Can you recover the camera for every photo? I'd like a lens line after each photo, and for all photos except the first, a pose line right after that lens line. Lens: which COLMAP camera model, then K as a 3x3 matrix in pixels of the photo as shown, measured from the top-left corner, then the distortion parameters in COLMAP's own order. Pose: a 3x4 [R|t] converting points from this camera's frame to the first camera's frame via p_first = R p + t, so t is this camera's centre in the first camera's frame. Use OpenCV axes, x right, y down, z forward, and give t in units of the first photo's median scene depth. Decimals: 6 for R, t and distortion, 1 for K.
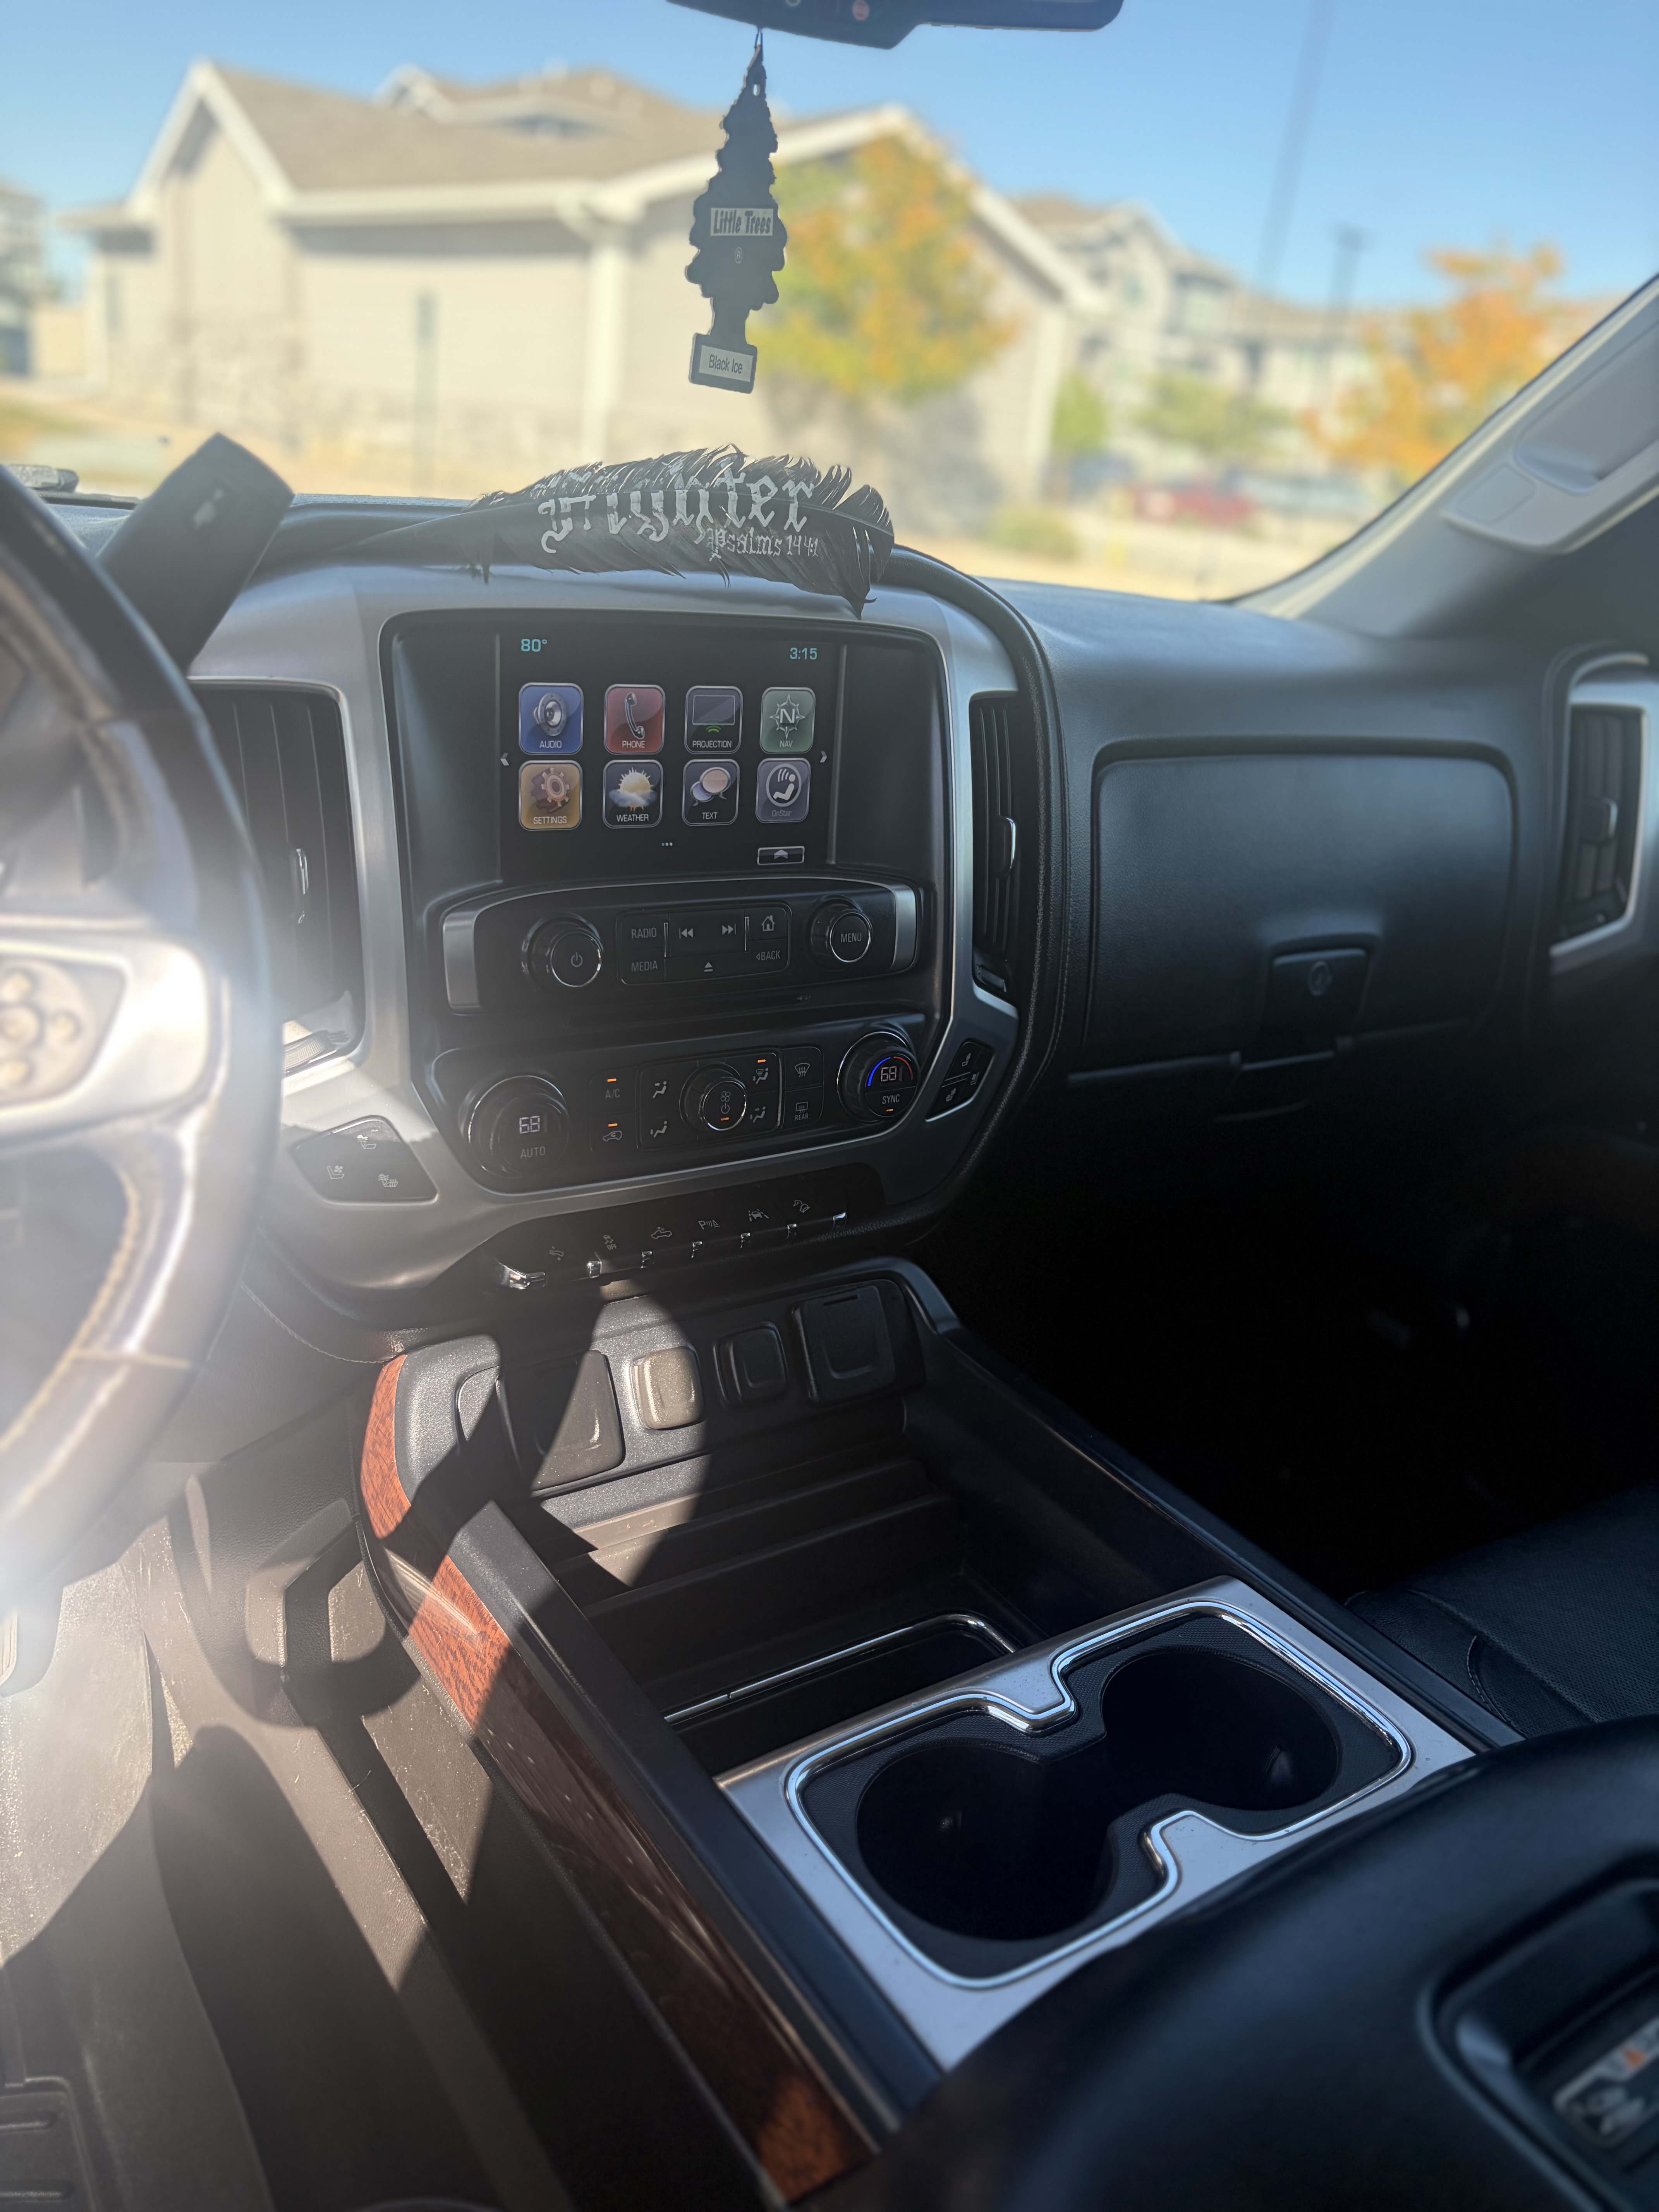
lens RADIAL K [[1711.9, 0, 829.5], [0, 1711.9, 1106.0], [0, 0, 1]] dist [0.002526, 0.000537]
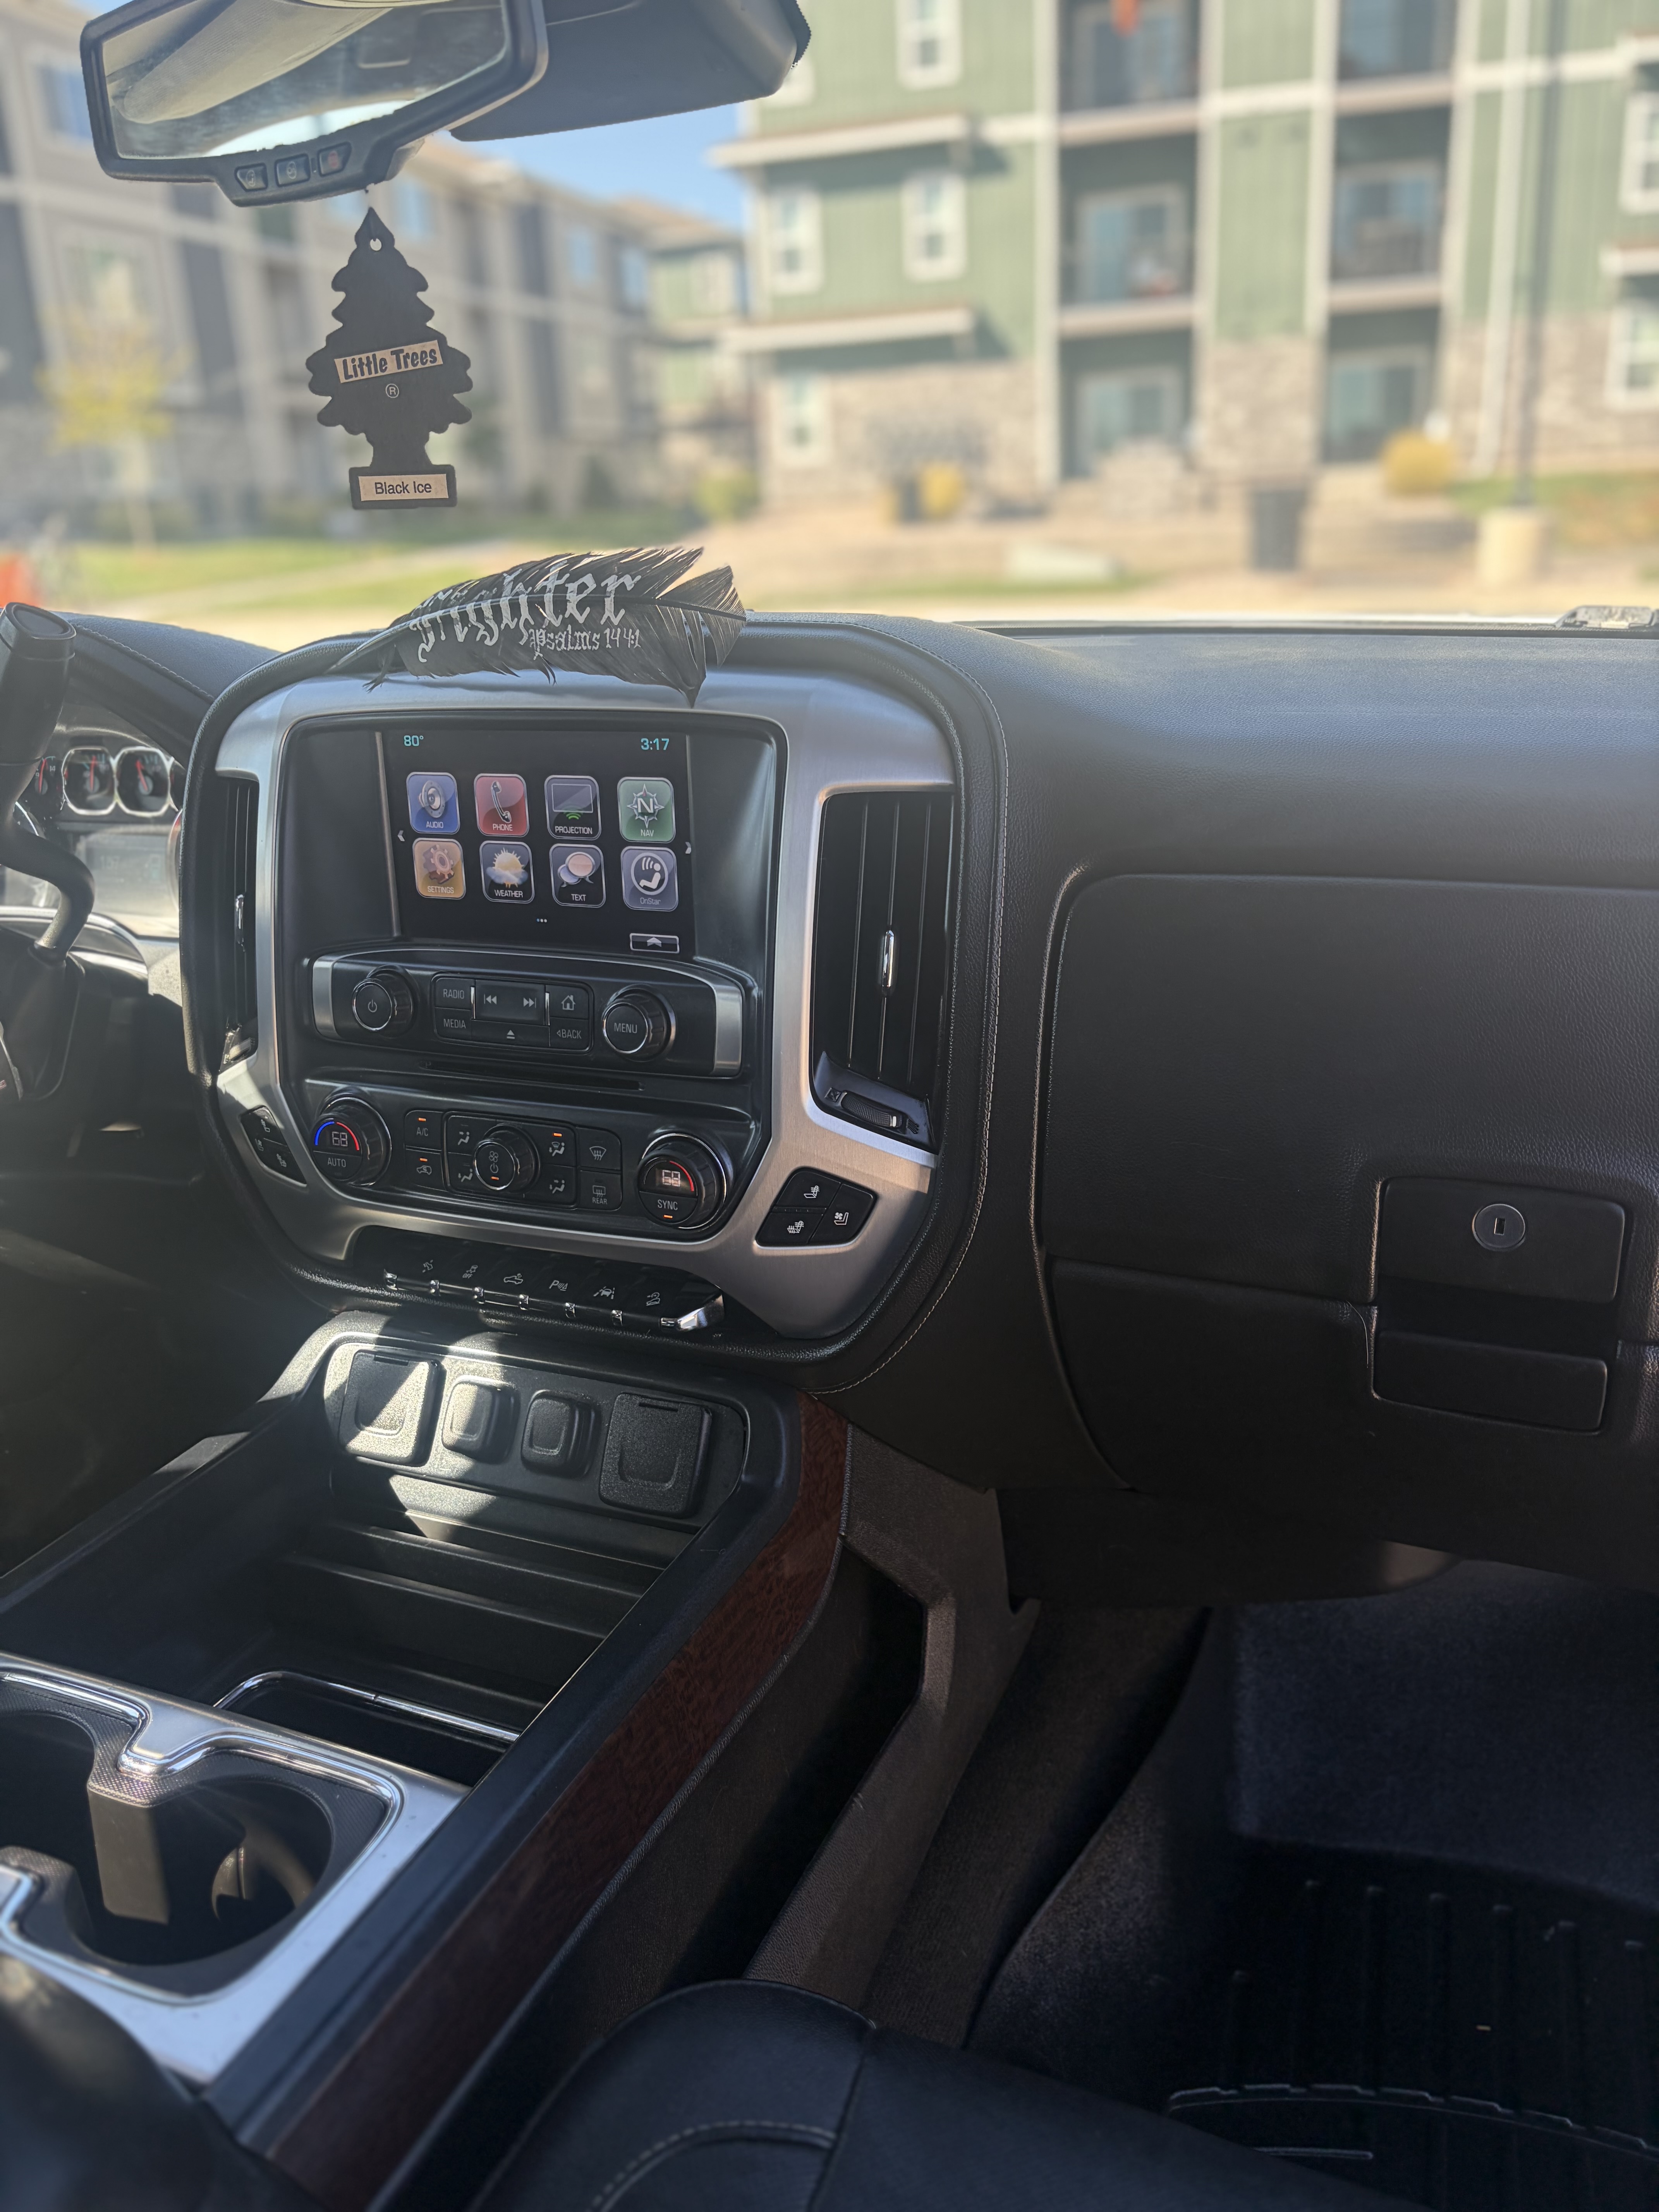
lens RADIAL K [[1723.3, 0, 829.5], [0, 1723.3, 1106.0], [0, 0, 1]] dist [0.015755, -0.012144]
pose [[0.524467, 0.154753, -0.837249, 0.931136], [-0.211019, 0.976290, 0.048267, -0.130594], [0.824867, 0.151361, 0.544687, 0.580005]]
